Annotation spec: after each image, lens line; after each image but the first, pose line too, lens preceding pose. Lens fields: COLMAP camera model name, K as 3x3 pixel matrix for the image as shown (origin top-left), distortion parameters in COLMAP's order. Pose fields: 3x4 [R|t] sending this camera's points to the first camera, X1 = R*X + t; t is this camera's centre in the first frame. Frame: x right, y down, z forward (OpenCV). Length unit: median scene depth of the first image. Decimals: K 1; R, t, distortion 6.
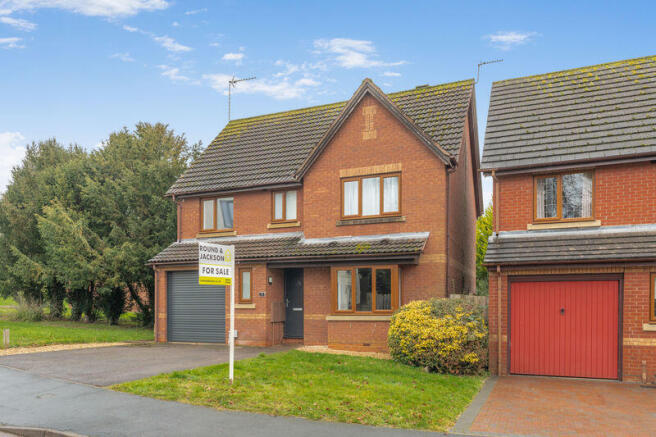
lens RADIAL K [[452.5, 0, 327.8], [0, 452.5, 197.6], [0, 0, 1]] dist [0.000772, -0.001852]
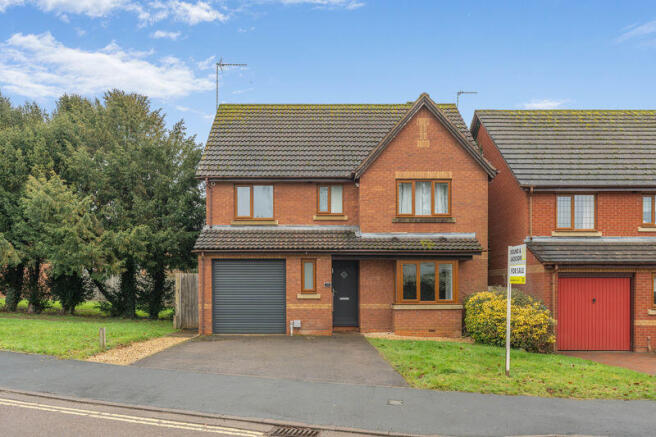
lens RADIAL K [[417.5, 0, 328.0], [0, 417.5, 192.7], [0, 0, 1]] dist [0.001746, -0.000561]
pose [[0.929356, 0.084302, 0.359431, -0.496823], [-0.087158, 0.996160, -0.008284, 0.012519], [-0.358749, -0.023628, 0.933135, 0.116911]]
